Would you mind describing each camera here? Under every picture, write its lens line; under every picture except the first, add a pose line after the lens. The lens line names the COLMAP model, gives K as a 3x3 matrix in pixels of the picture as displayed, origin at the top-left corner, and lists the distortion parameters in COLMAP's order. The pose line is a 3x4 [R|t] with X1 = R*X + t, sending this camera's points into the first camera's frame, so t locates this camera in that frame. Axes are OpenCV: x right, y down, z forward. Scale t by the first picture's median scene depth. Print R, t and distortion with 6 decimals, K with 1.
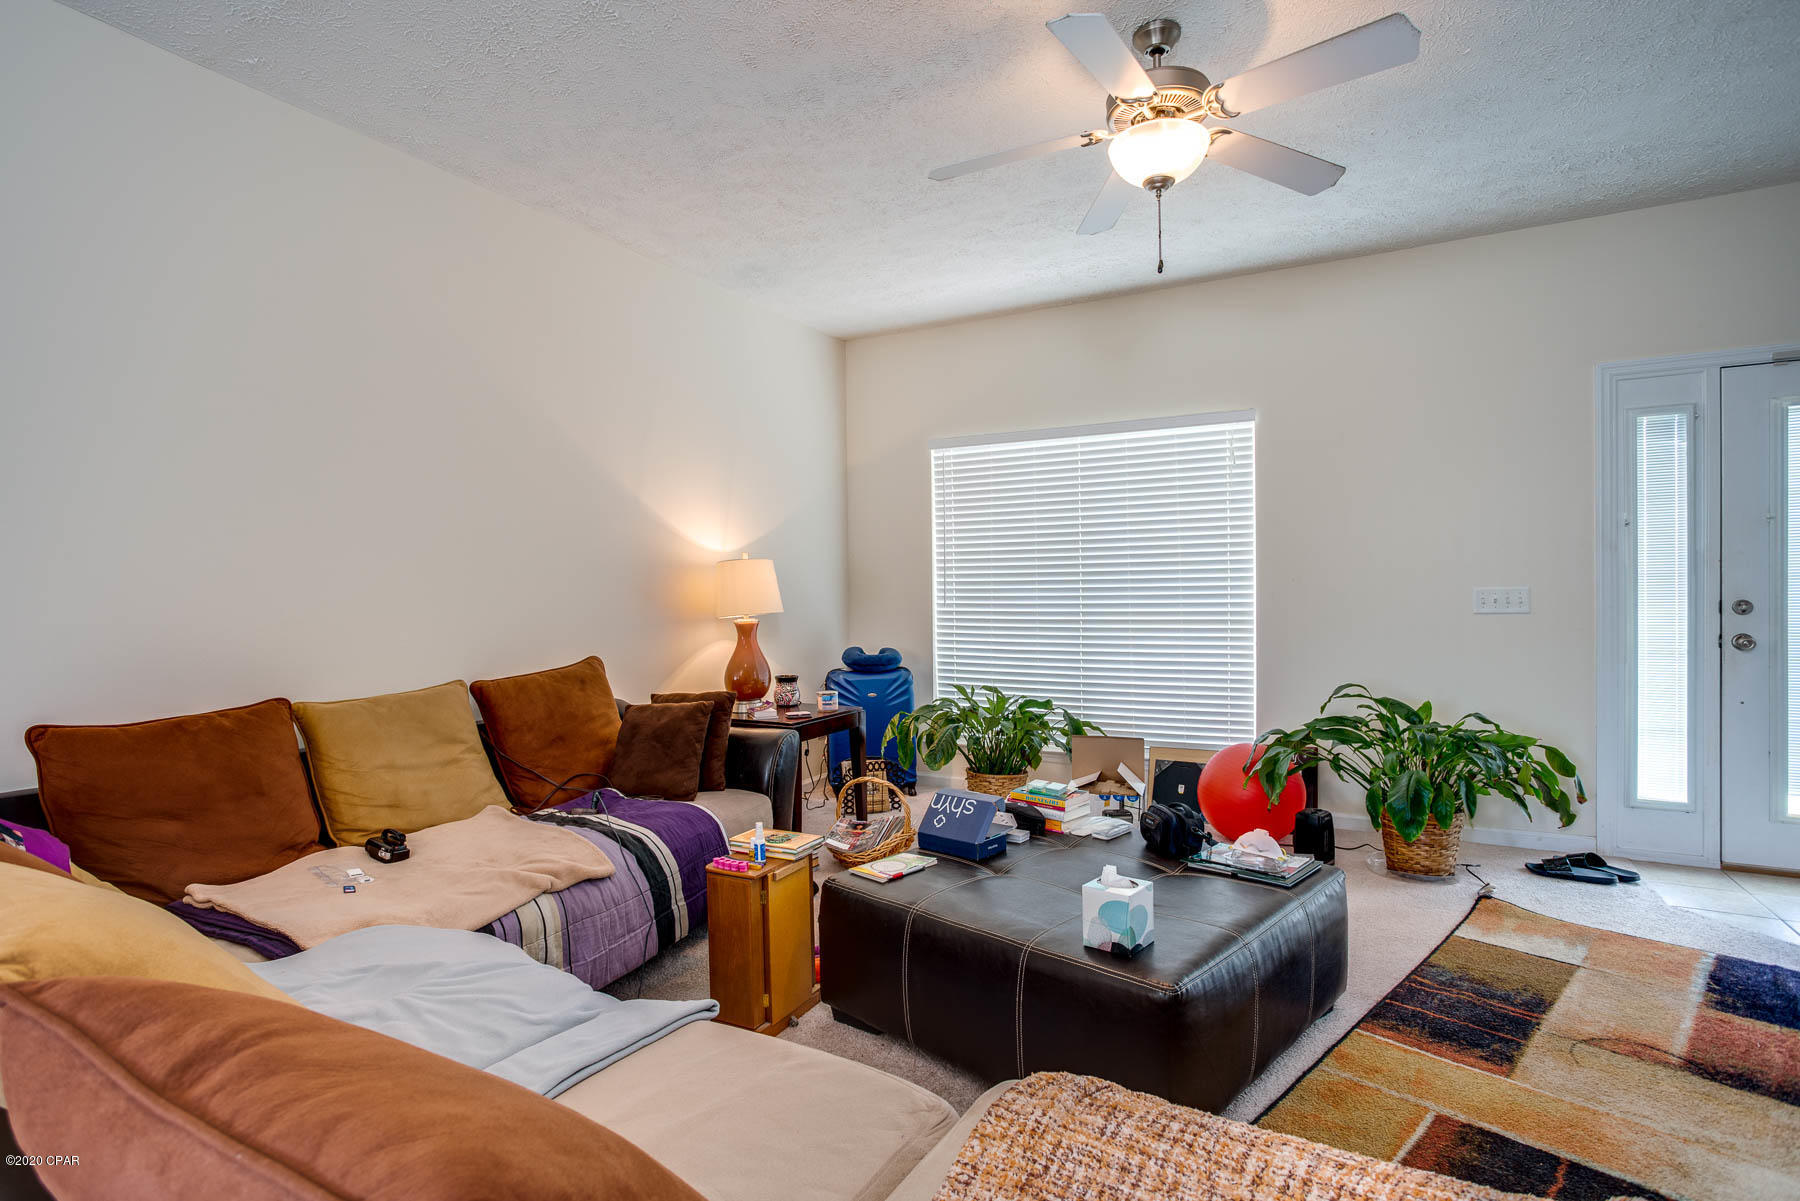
lens RADIAL K [[859.8, 0, 904.1], [0, 859.8, 596.3], [0, 0, 1]] dist [-0.000148, 0.000374]
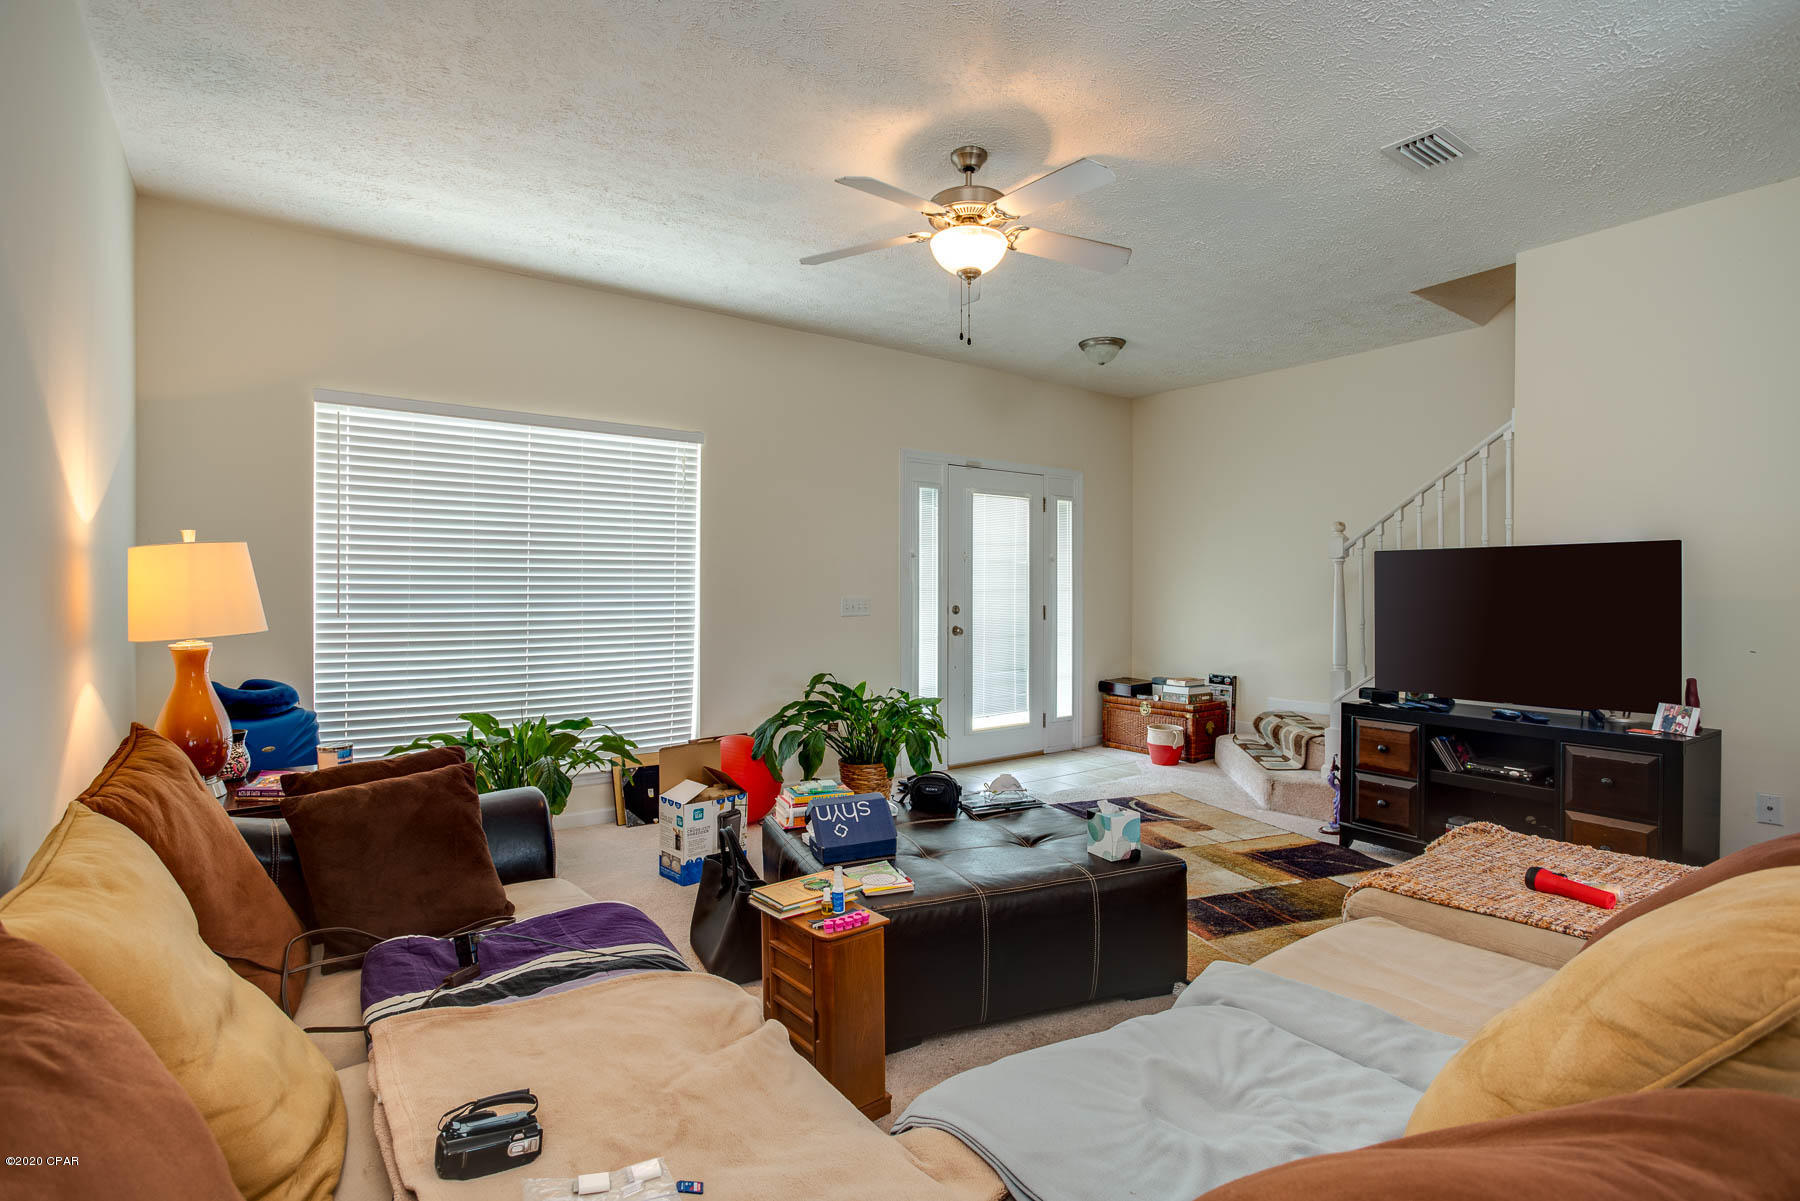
lens RADIAL K [[859.8, 0, 904.1], [0, 859.8, 596.3], [0, 0, 1]] dist [-0.000148, 0.000374]
pose [[0.460528, 0.007452, 0.887614, -0.529549], [0.002940, 0.999946, -0.009920, 0.002686], [-0.887640, 0.007178, 0.460482, 0.314293]]
